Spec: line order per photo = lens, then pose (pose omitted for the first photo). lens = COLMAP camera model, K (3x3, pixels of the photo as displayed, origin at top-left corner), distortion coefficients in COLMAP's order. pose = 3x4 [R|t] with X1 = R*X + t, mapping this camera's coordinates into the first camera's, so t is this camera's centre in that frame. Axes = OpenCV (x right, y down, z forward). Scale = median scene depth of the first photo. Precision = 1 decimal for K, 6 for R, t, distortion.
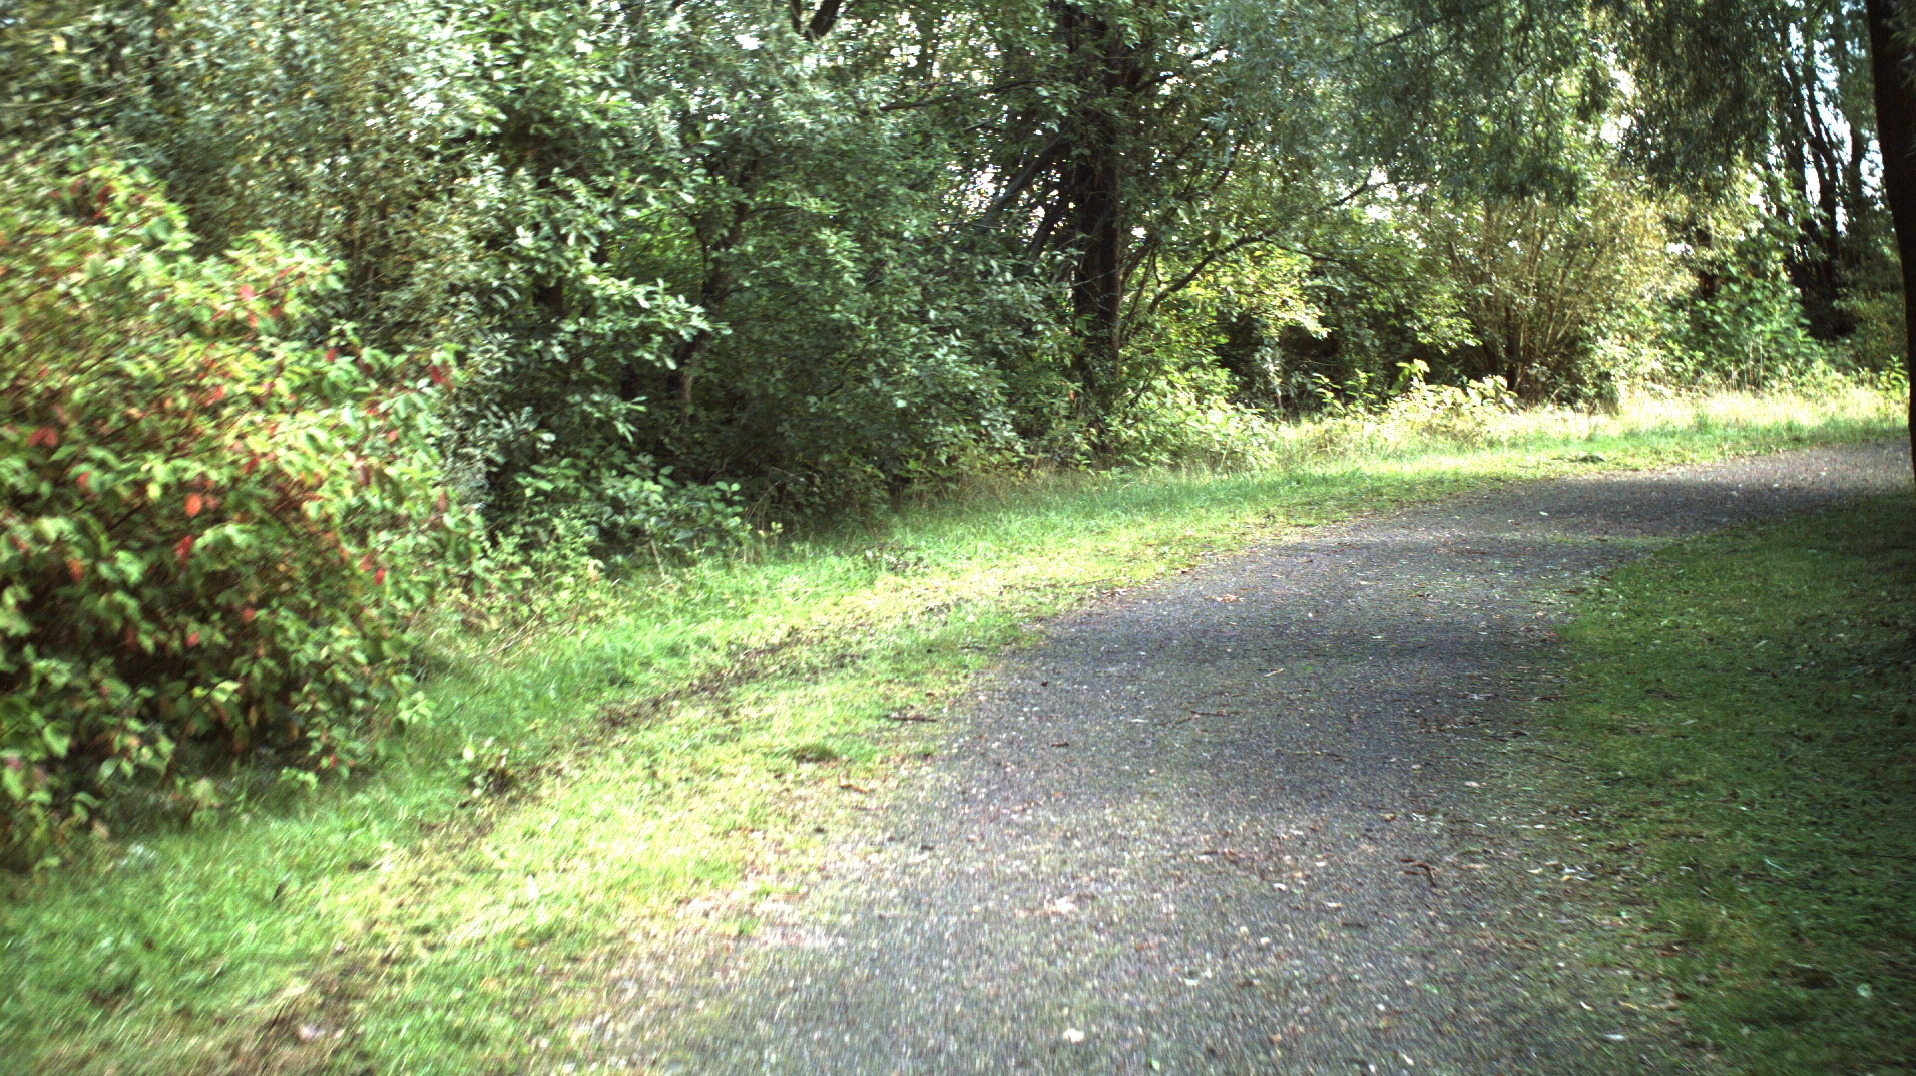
lens RADIAL K [[10612.5, 0, 967.7], [0, 10612.5, 539.8], [0, 0, 1]] dist [-1.319635, 0.000000]
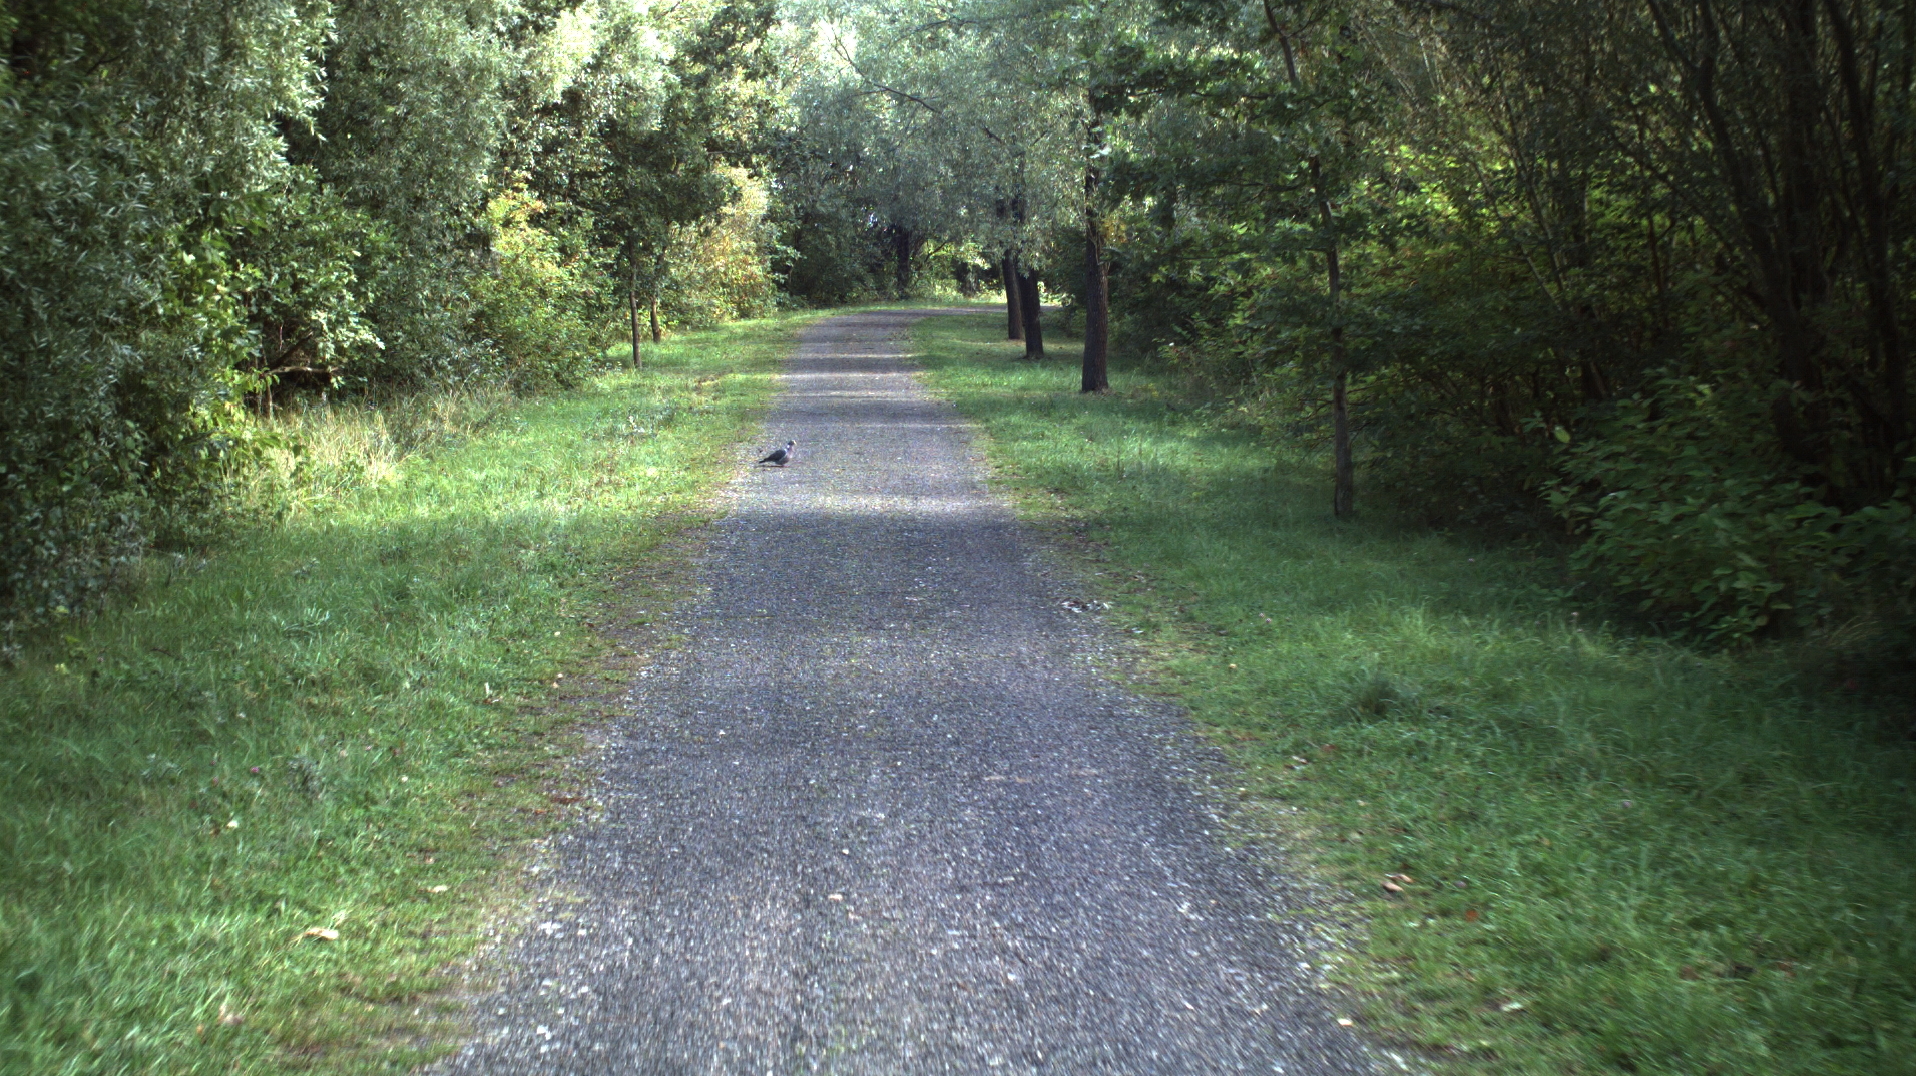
lens RADIAL K [[10612.5, 0, 939.1], [0, 10612.5, 539.8], [0, 0, 1]] dist [-1.319635, 0.000000]
pose [[0.999855, 0.016791, 0.002988, 0.014875], [-0.016799, 0.999855, 0.002924, 0.057640], [-0.002938, -0.002974, 0.999991, -2.351864]]
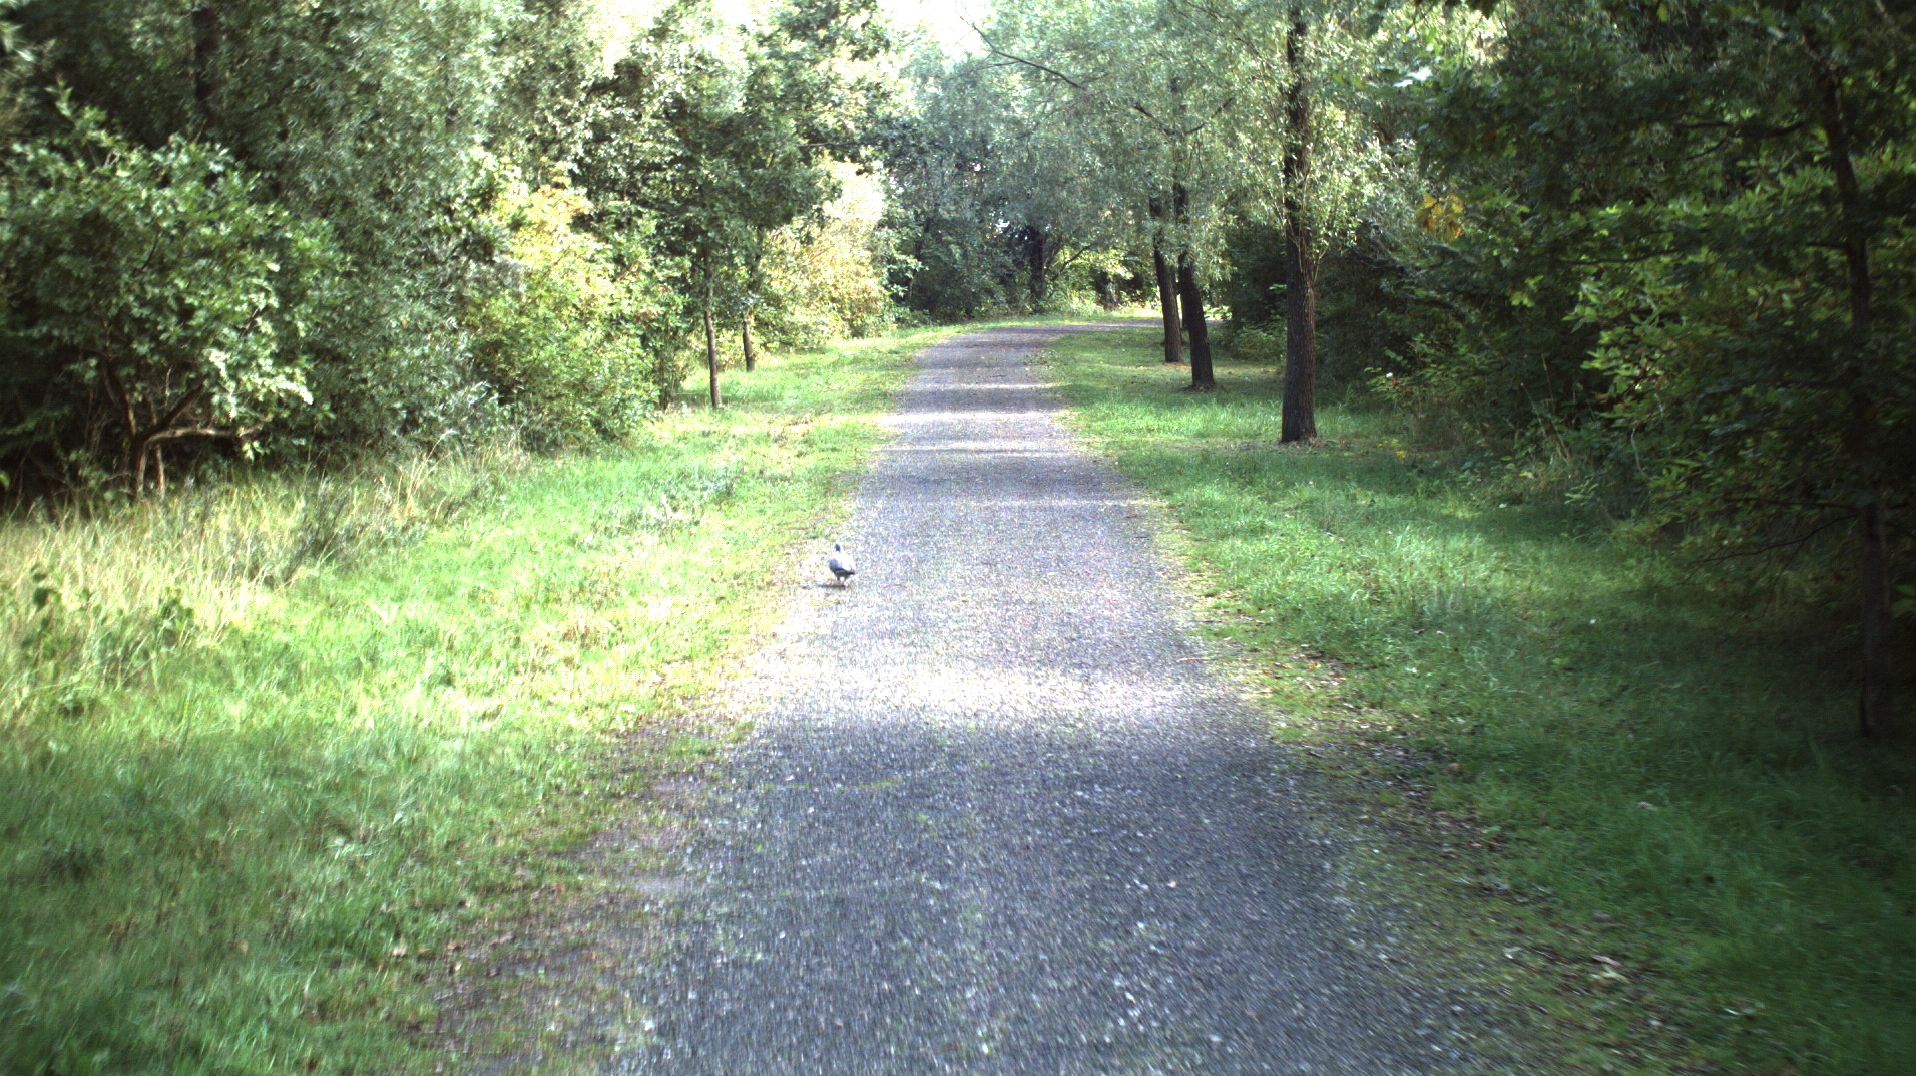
lens RADIAL K [[10612.5, 0, 955.1], [0, 10612.5, 527.3], [0, 0, 1]] dist [-1.319635, 0.000000]
pose [[0.999935, 0.008199, -0.007914, 0.013277], [-0.008192, 0.999966, 0.000943, 0.049838], [0.007922, -0.000878, 0.999968, -2.017372]]
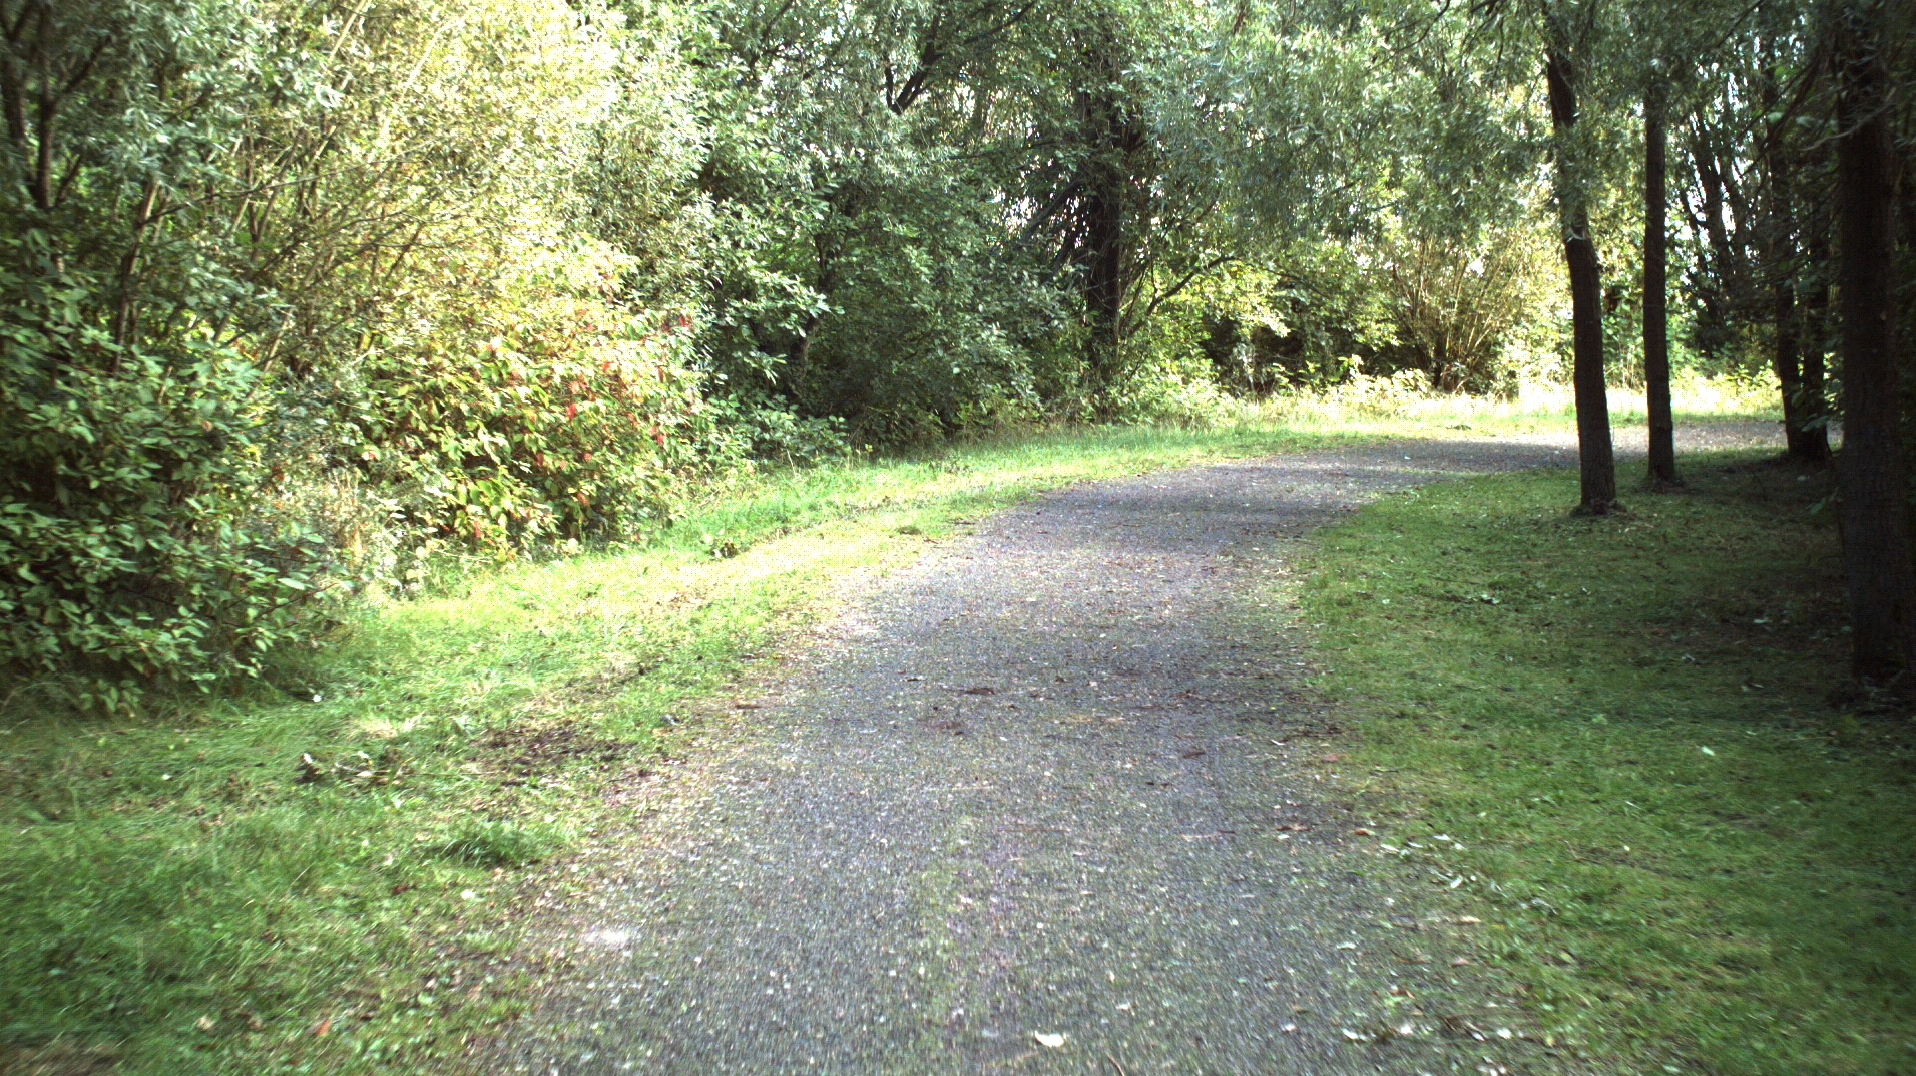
lens RADIAL K [[10612.5, 0, 949.2], [0, 10612.5, 535.5], [0, 0, 1]] dist [-1.319635, 0.000000]
pose [[0.999627, 0.026620, -0.006058, 0.001593], [-0.026627, 0.999645, -0.001150, 0.008981], [0.006025, 0.001311, 0.999981, -0.336867]]
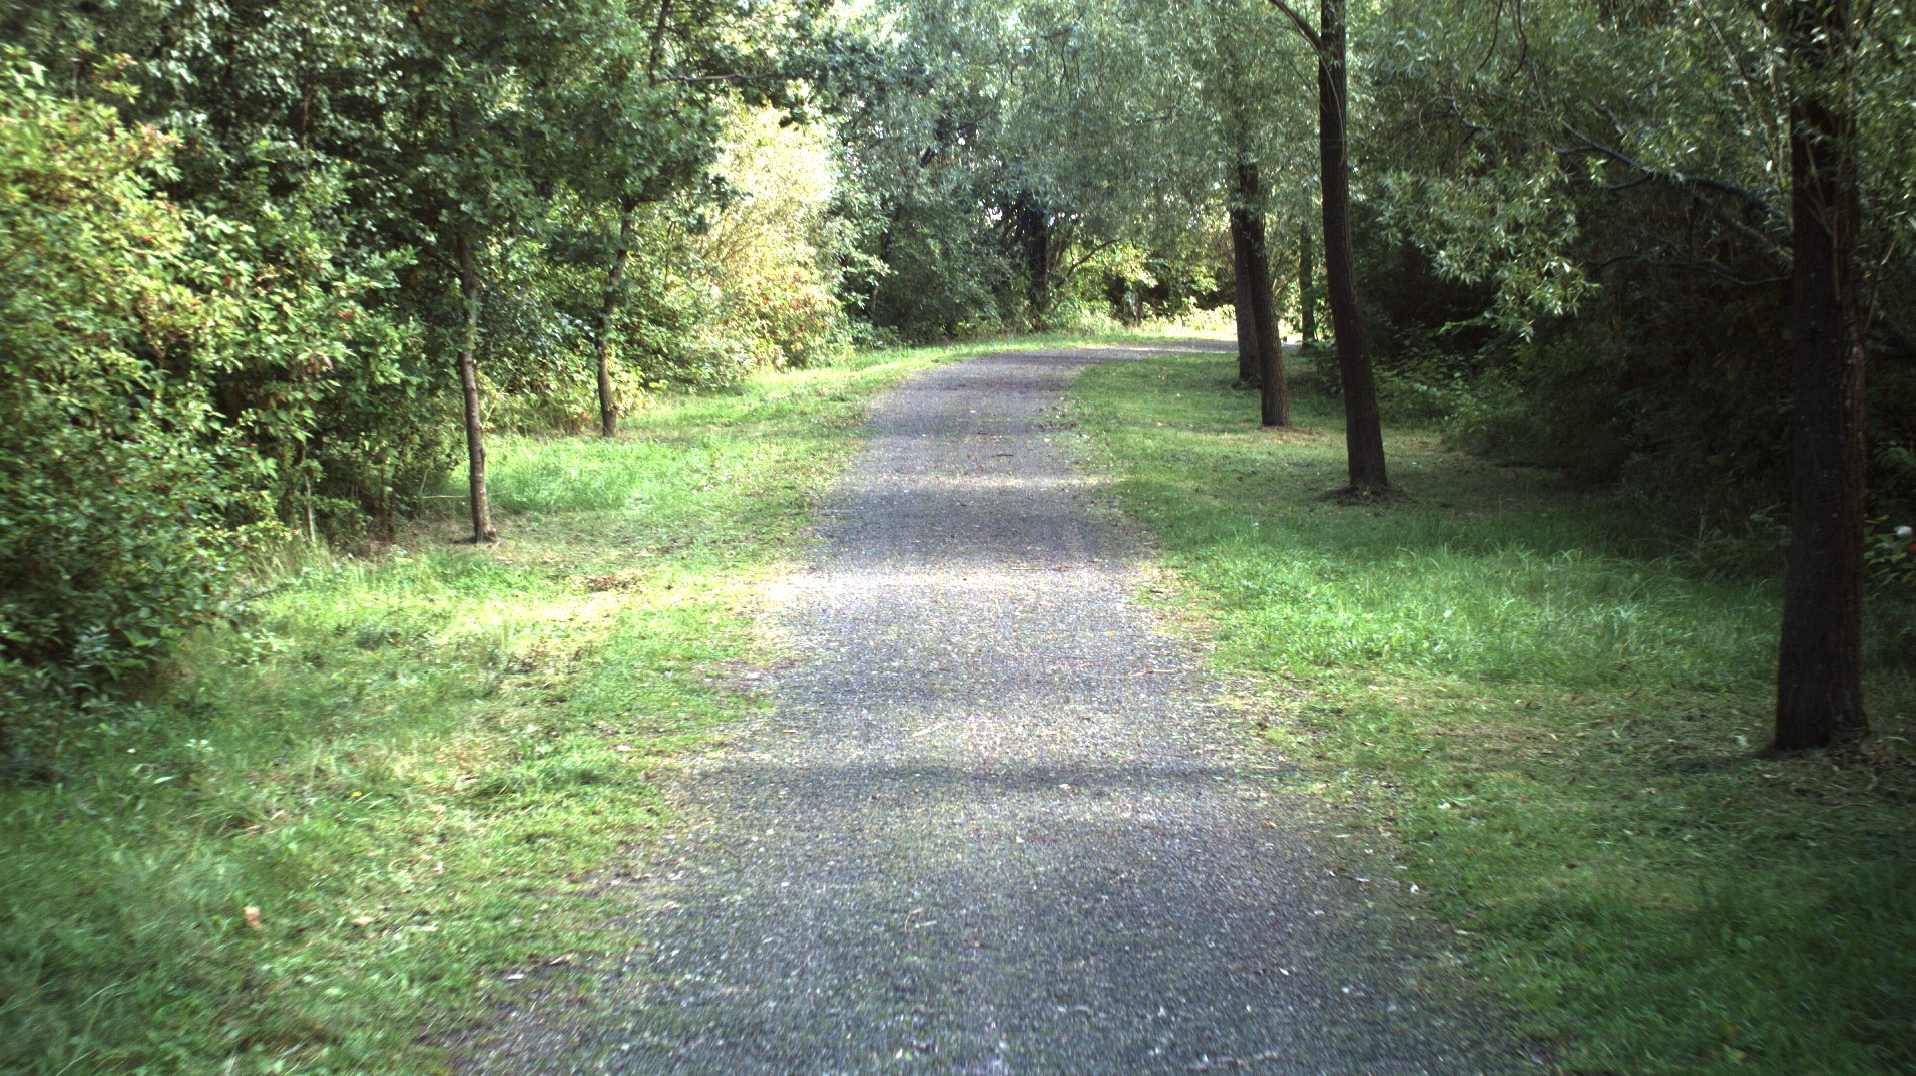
lens RADIAL K [[10612.5, 0, 946.1], [0, 10612.5, 531.3], [0, 0, 1]] dist [-1.319635, 0.000000]
pose [[0.999830, 0.017204, -0.006613, 0.008170], [-0.017196, 0.999851, 0.001173, 0.033553], [0.006632, -0.001059, 0.999977, -1.343072]]
